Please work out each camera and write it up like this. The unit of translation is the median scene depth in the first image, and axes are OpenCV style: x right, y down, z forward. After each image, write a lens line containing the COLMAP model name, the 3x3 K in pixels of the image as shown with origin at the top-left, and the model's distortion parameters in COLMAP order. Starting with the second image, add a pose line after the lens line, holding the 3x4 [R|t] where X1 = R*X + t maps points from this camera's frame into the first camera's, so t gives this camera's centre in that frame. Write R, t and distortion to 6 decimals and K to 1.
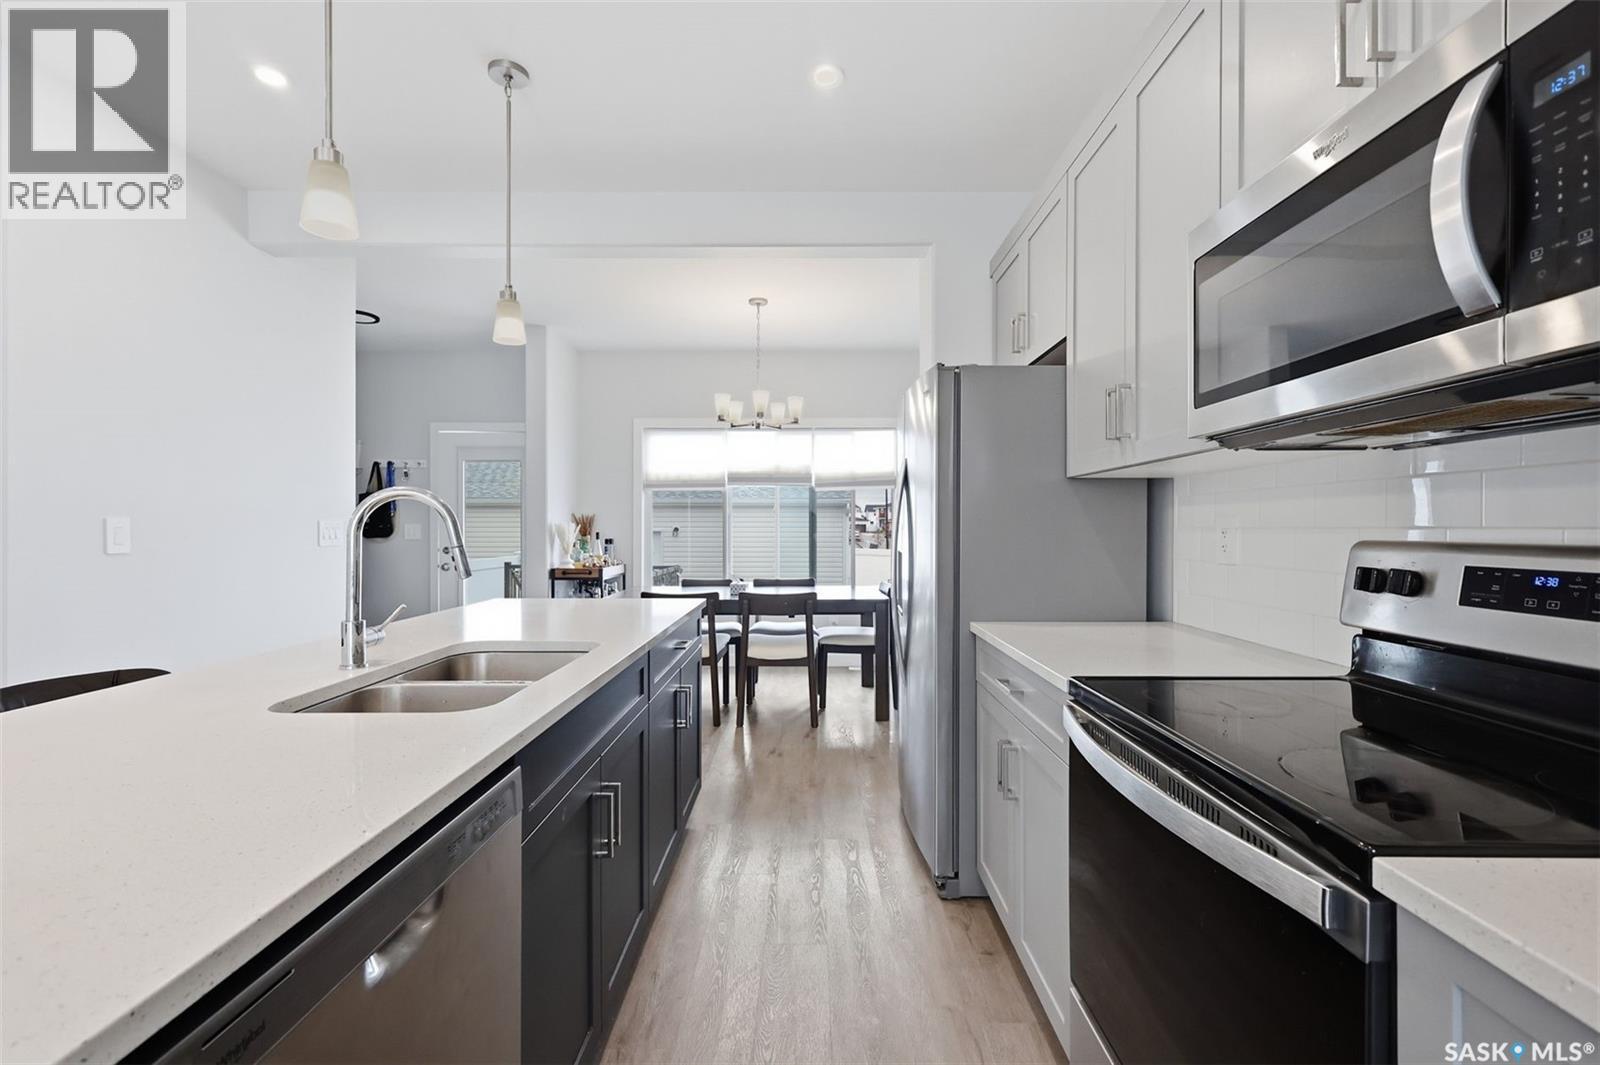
lens RADIAL K [[697.9, 0, 800.2], [0, 697.9, 528.9], [0, 0, 1]] dist [0.000689, 0.000125]
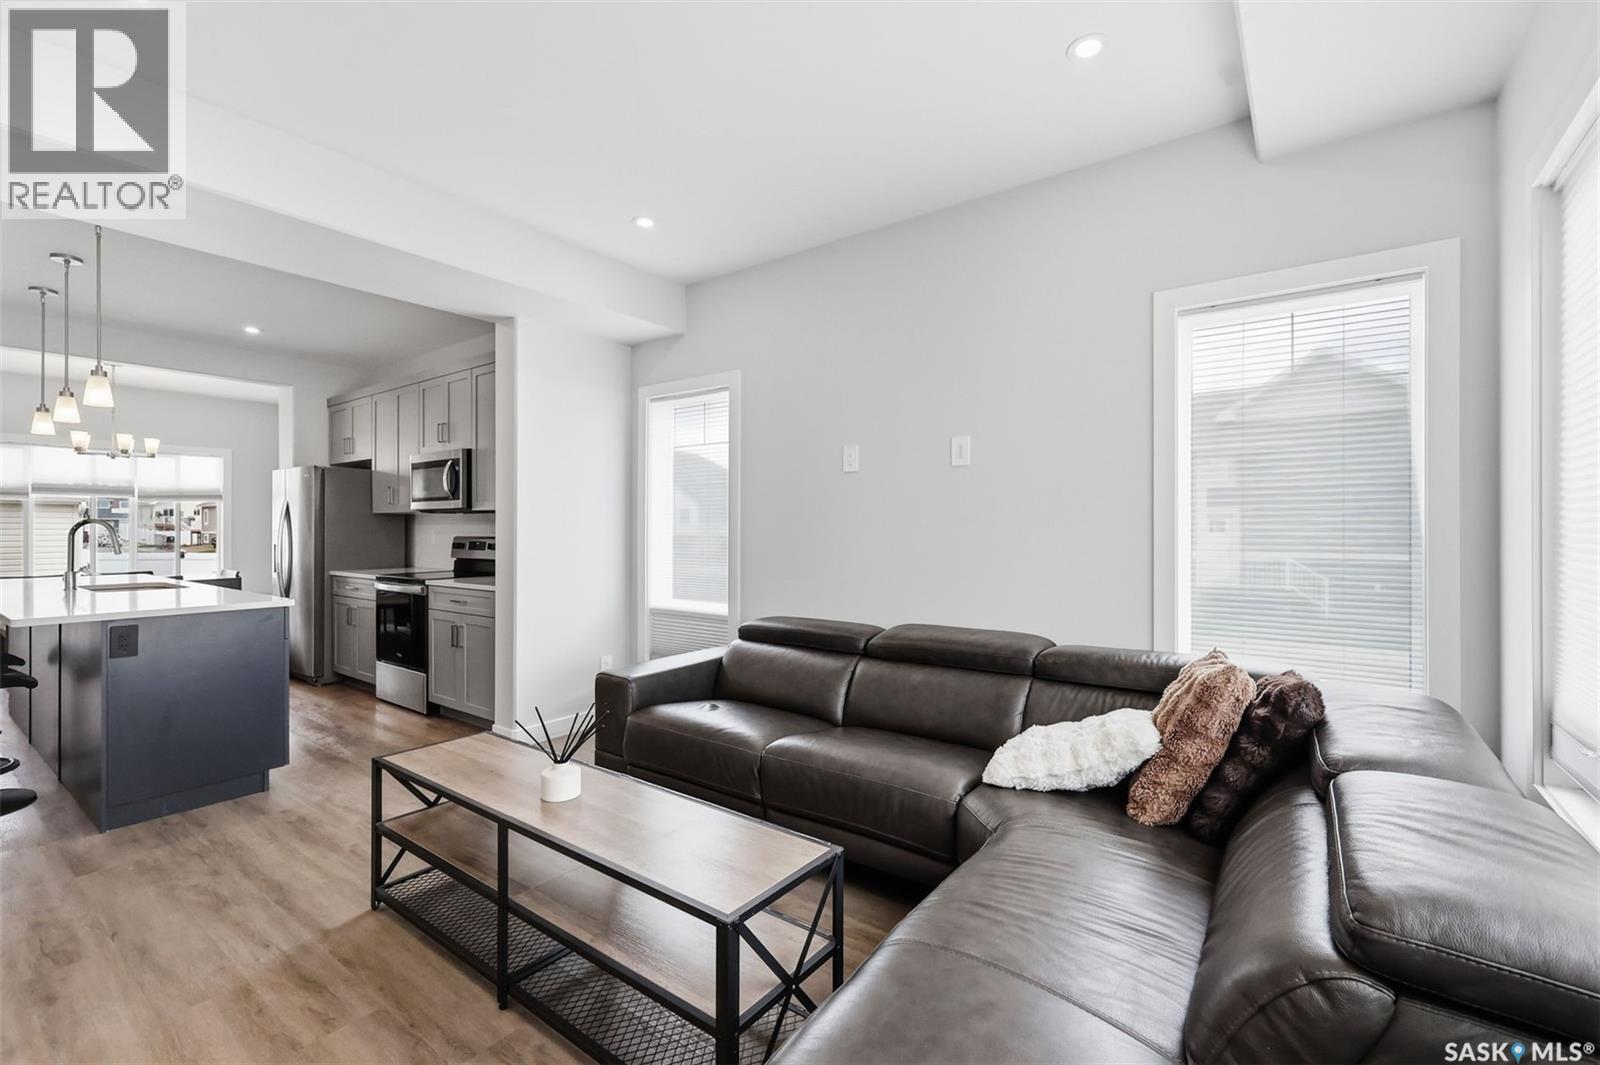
lens RADIAL K [[703.0, 0, 803.8], [0, 703.0, 526.9], [0, 0, 1]] dist [0.003829, 0.000165]
pose [[0.592901, 0.000996, 0.805275, -1.249853], [0.001344, 0.999997, -0.002226, -0.024409], [-0.805274, 0.002402, 0.592898, -2.977643]]
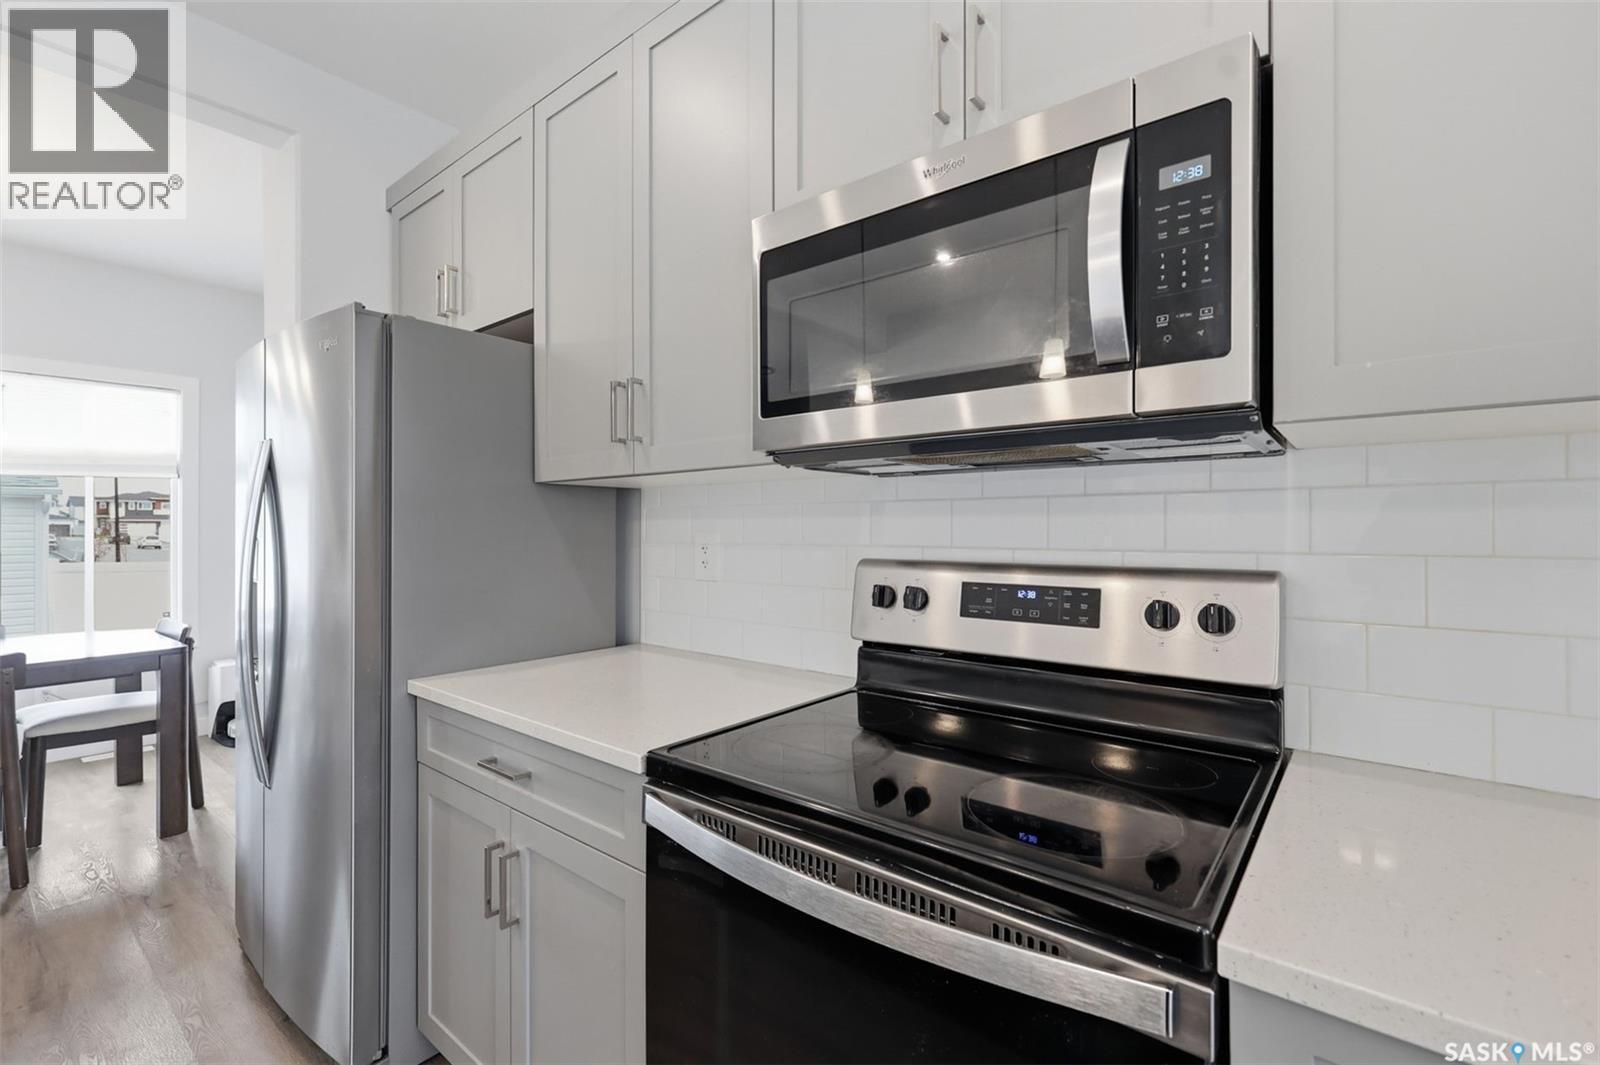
lens RADIAL K [[703.0, 0, 803.8], [0, 703.0, 526.9], [0, 0, 1]] dist [0.003829, 0.000165]
pose [[0.621719, 0.000108, 0.783241, -0.105450], [0.003096, 0.999992, -0.002595, -0.030233], [-0.783234, 0.004038, 0.621713, 0.396076]]
